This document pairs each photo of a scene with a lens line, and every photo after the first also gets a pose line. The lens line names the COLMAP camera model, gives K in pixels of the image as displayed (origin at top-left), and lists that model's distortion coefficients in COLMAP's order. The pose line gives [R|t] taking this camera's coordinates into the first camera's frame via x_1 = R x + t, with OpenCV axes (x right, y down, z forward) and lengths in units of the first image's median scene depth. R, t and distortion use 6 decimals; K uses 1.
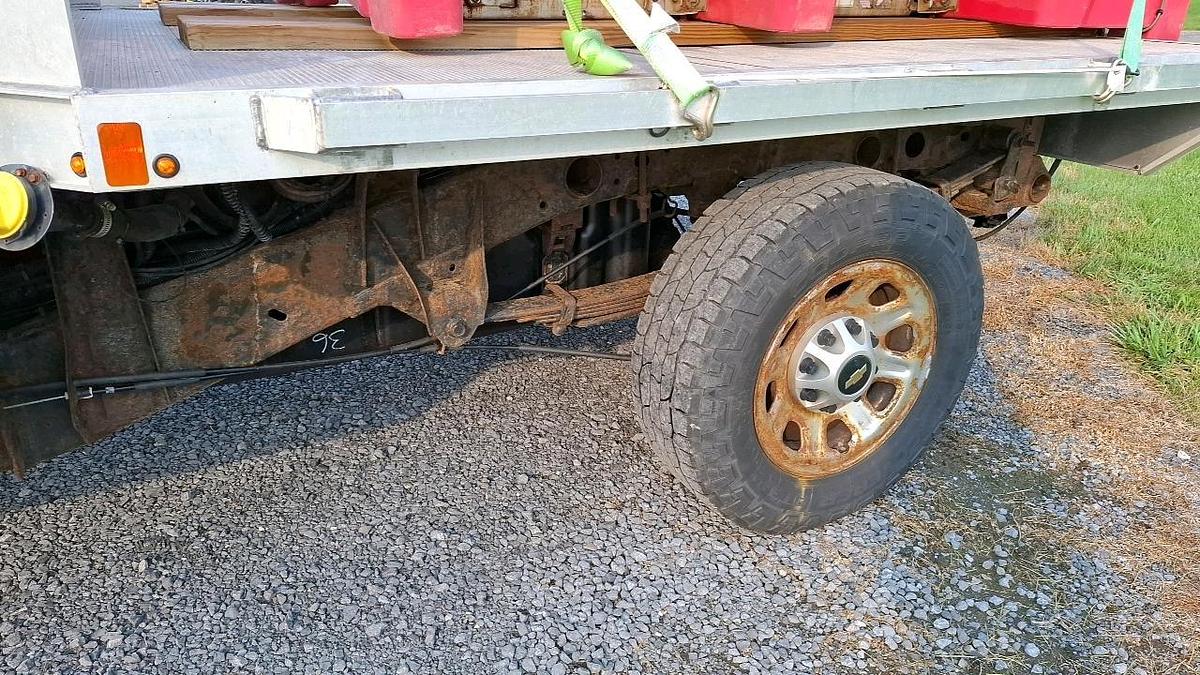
lens RADIAL K [[831.9, 0, 613.0], [0, 831.9, 342.3], [0, 0, 1]] dist [0.108165, -0.128150]
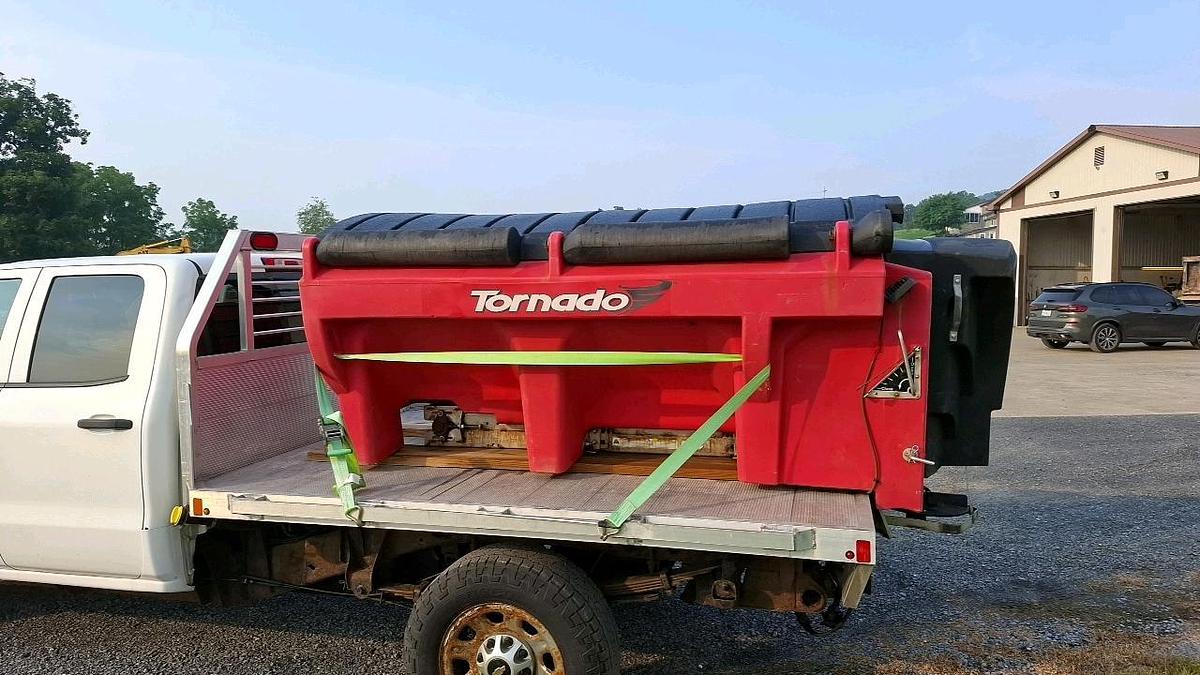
lens RADIAL K [[820.6, 0, 600.0], [0, 820.6, 337.5], [0, 0, 1]] dist [0.102805, -0.123233]
pose [[0.721132, 0.014781, -0.692640, 1.749835], [-0.246962, 0.939579, -0.237070, -0.273312], [0.647286, 0.342014, 0.681210, -0.303754]]
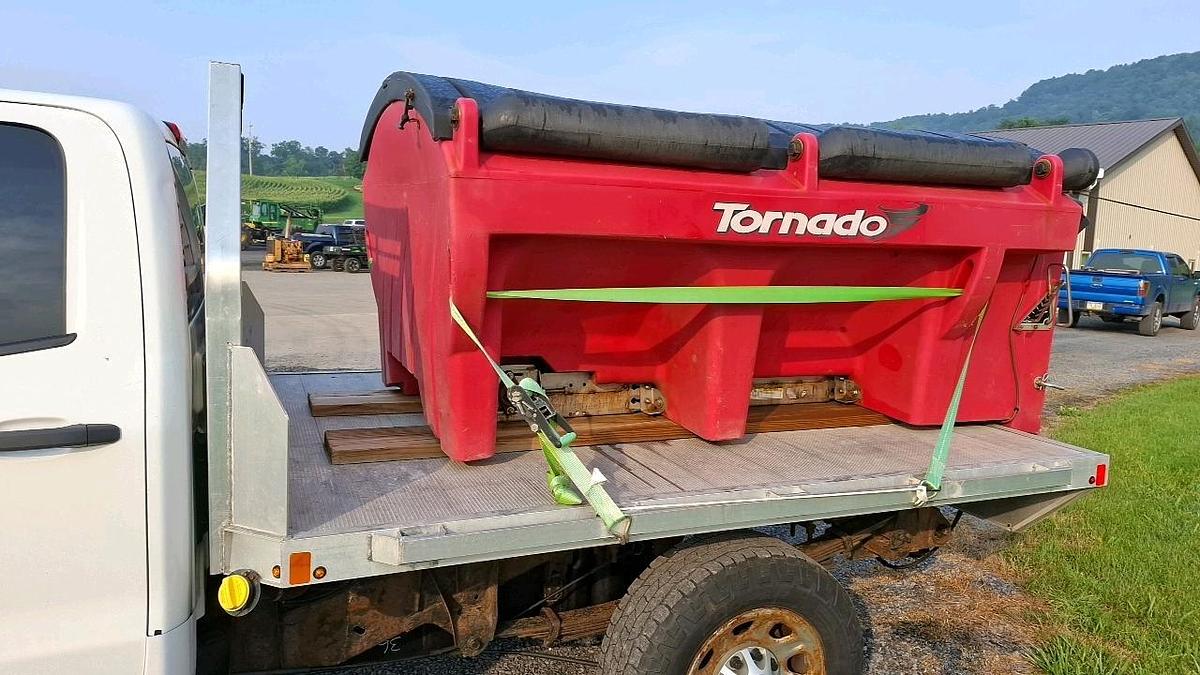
lens RADIAL K [[827.9, 0, 602.2], [0, 827.9, 335.9], [0, 0, 1]] dist [0.088514, -0.112142]
pose [[0.995154, 0.023971, -0.095361, 0.162094], [-0.050120, 0.958040, -0.282218, -0.128988], [0.084594, 0.285630, 0.954599, -0.533310]]
